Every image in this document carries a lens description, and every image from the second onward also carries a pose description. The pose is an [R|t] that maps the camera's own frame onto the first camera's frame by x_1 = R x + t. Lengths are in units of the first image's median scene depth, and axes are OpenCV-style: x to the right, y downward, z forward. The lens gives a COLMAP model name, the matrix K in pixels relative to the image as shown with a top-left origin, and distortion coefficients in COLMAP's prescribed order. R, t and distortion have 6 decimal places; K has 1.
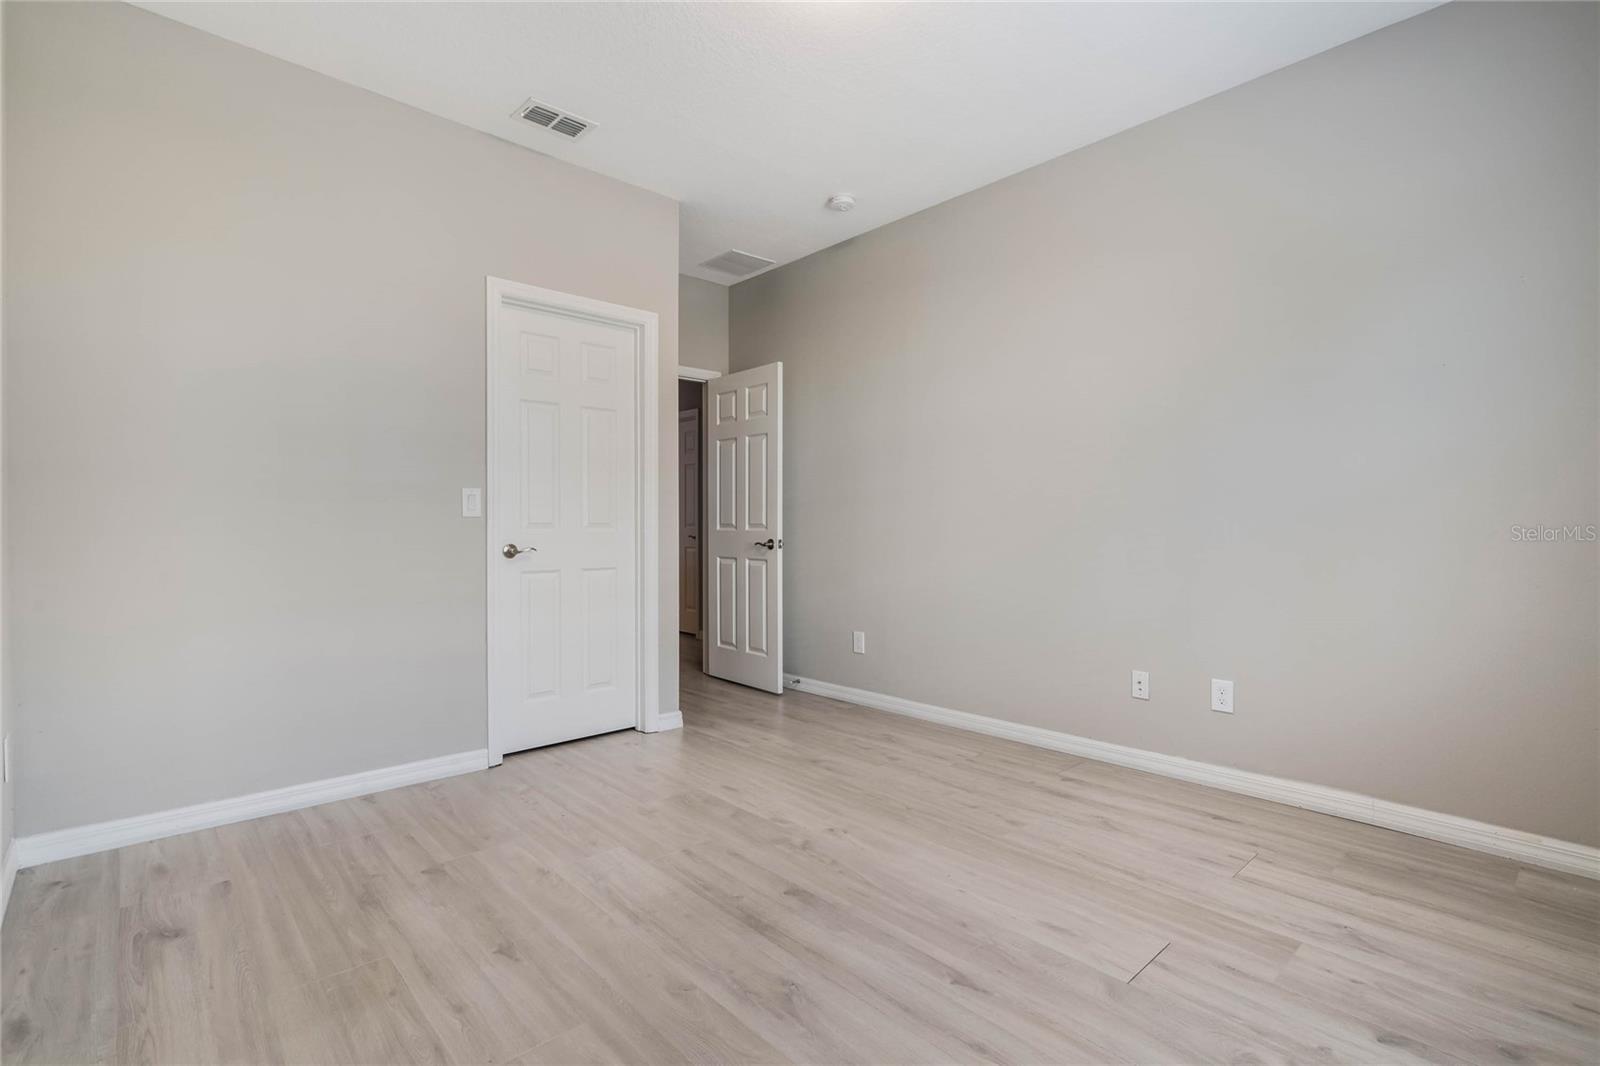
lens RADIAL K [[738.3, 0, 799.9], [0, 738.3, 525.9], [0, 0, 1]] dist [0.001163, 0.000225]
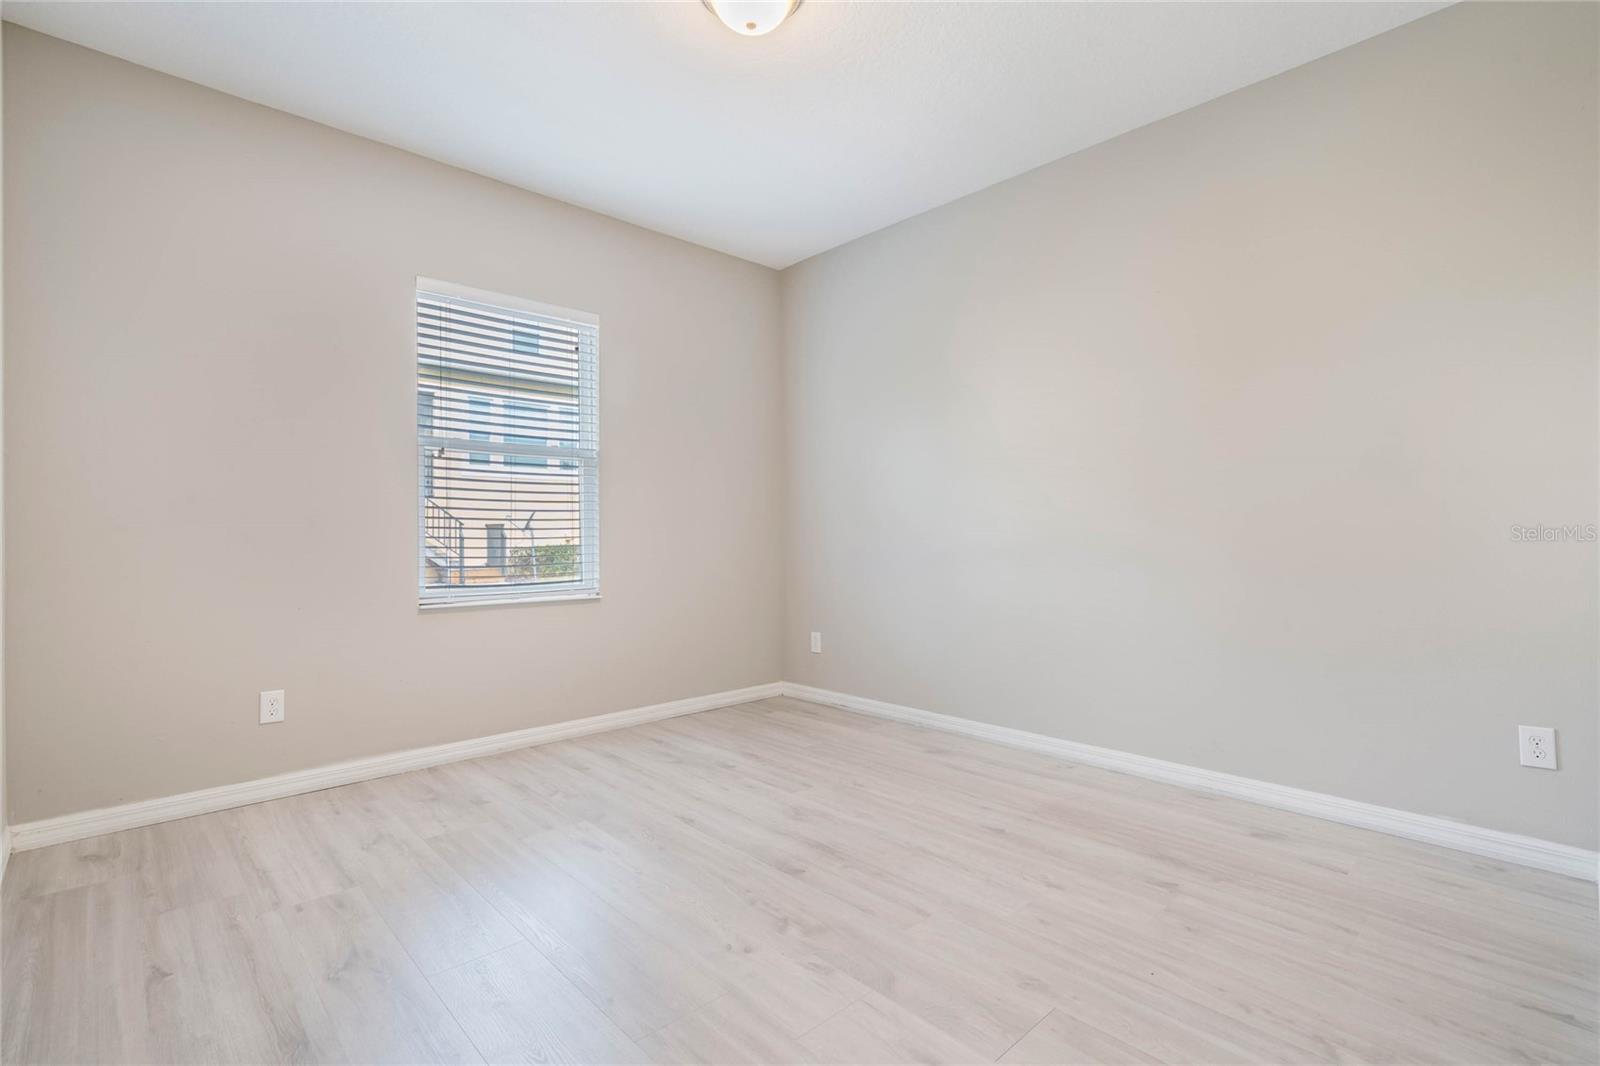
lens RADIAL K [[738.3, 0, 799.9], [0, 738.3, 525.9], [0, 0, 1]] dist [0.001163, 0.000225]
pose [[-0.999917, 0.006044, -0.011341, -0.004941], [0.006154, 0.999935, -0.009639, 0.000667], [0.011282, -0.009708, -0.999889, 2.090628]]
